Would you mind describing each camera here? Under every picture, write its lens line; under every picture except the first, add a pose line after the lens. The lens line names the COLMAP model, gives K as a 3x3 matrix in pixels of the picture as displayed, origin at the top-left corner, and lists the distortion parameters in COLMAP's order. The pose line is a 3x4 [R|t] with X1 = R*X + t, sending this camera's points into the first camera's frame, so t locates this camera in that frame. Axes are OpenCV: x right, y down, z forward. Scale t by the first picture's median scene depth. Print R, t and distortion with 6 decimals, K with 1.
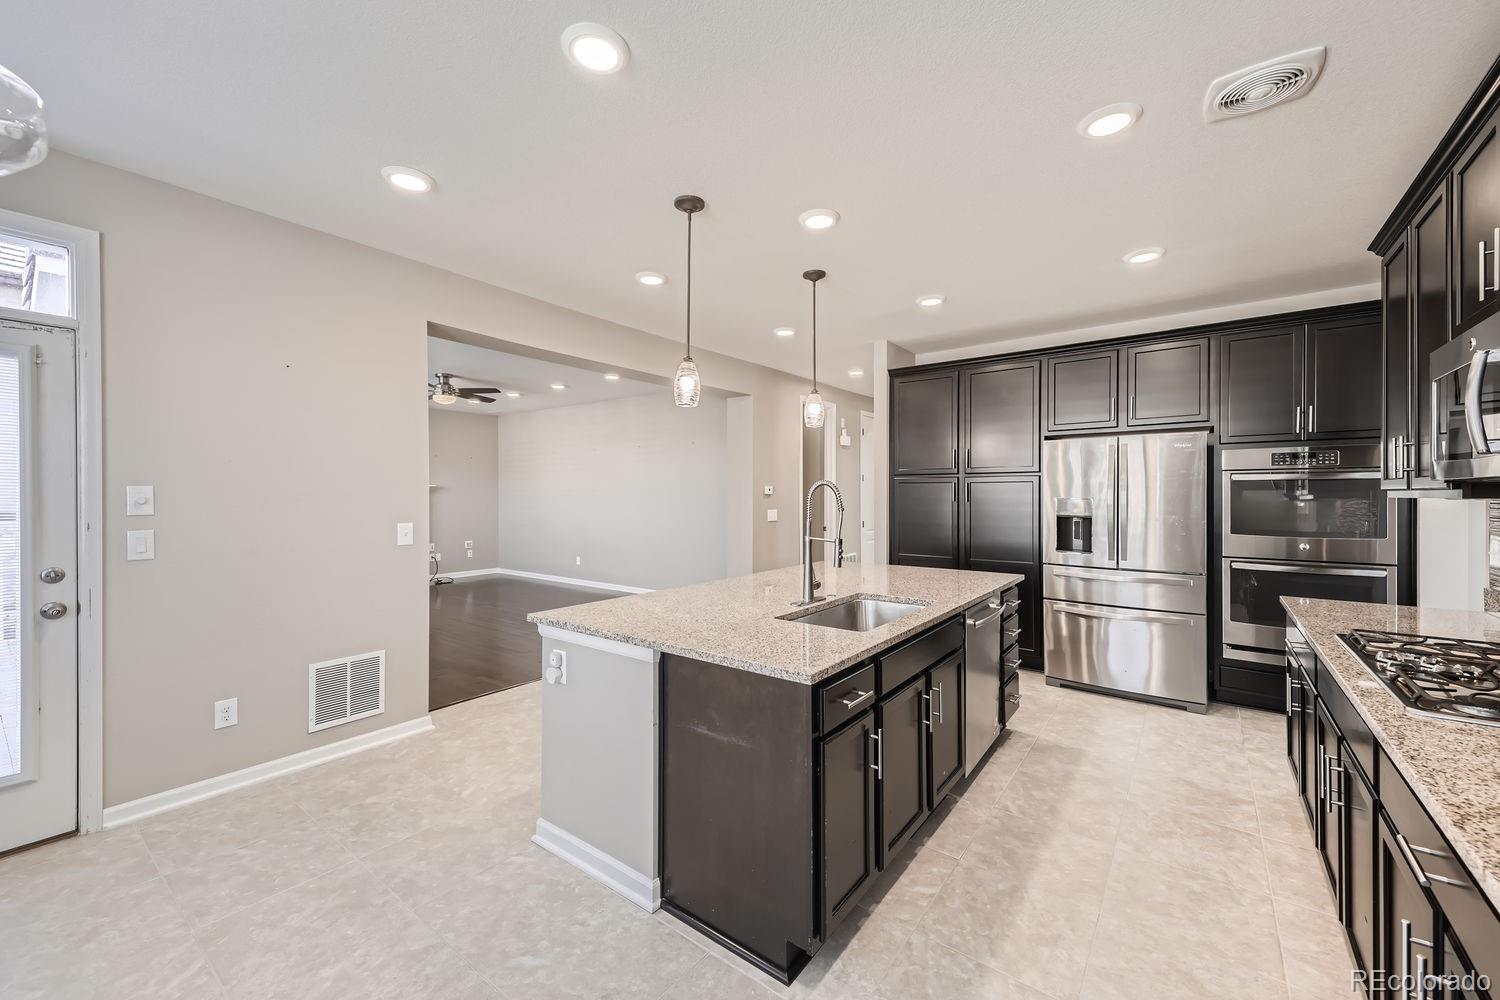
lens RADIAL K [[592.7, 0, 751.9], [0, 592.7, 495.3], [0, 0, 1]] dist [0.035610, -0.000002]
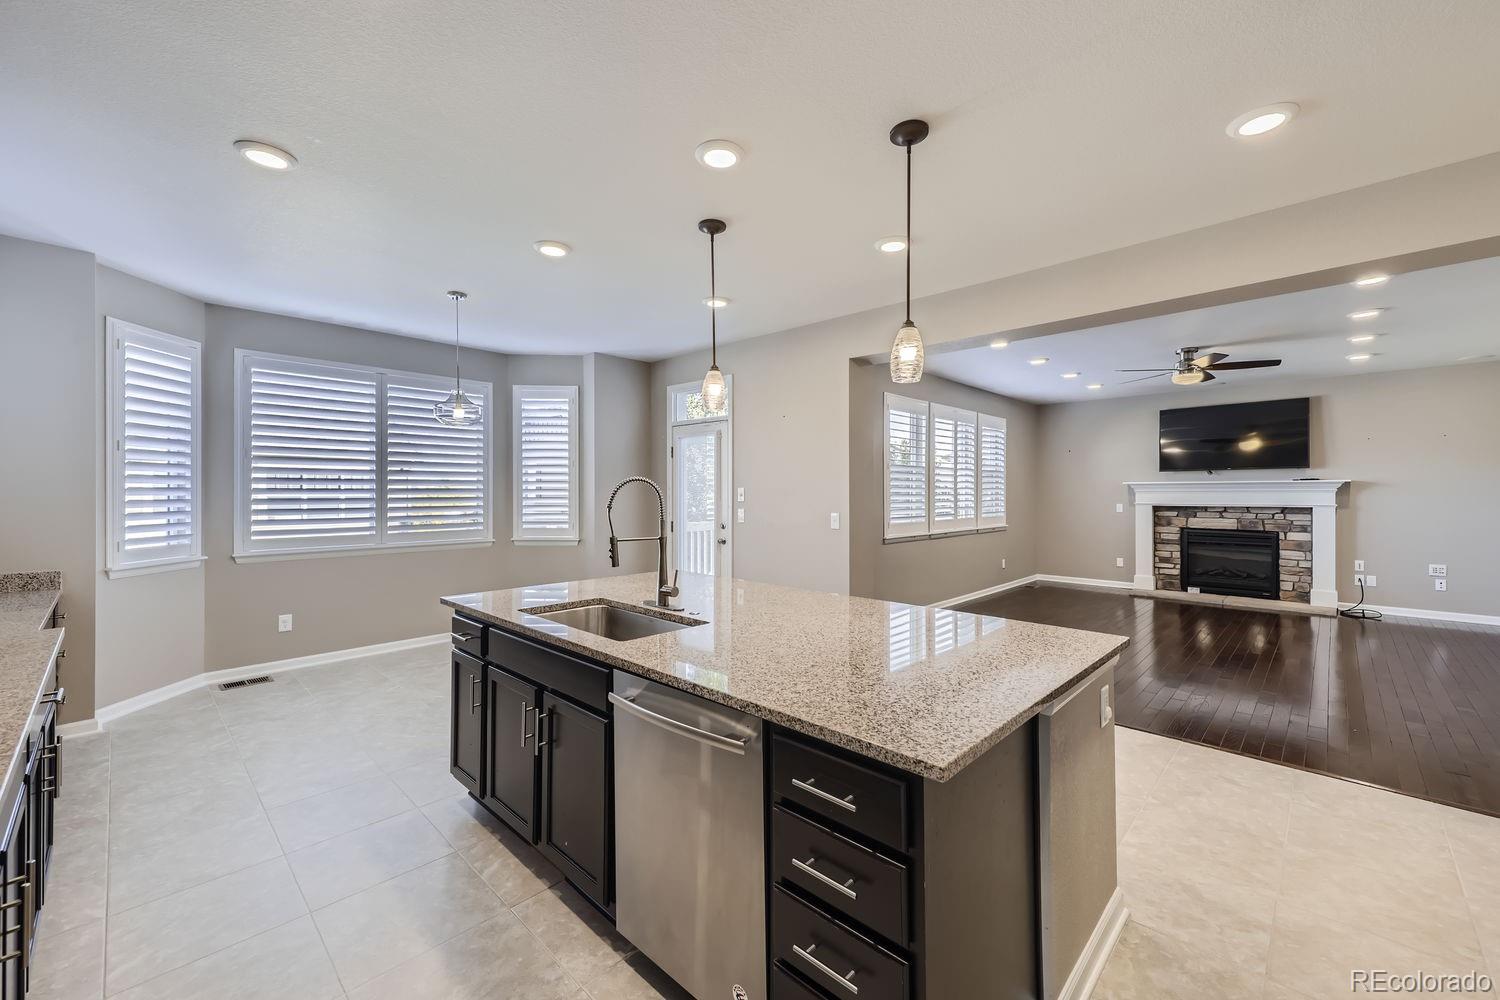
lens RADIAL K [[595.2, 0, 749.2], [0, 595.2, 486.1], [0, 0, 1]] dist [0.015330, 0.000129]
pose [[-0.121208, -0.010041, -0.992576, 1.032915], [-0.003899, 0.999946, -0.009639, 0.000123], [0.992619, 0.002702, -0.121241, 1.276900]]
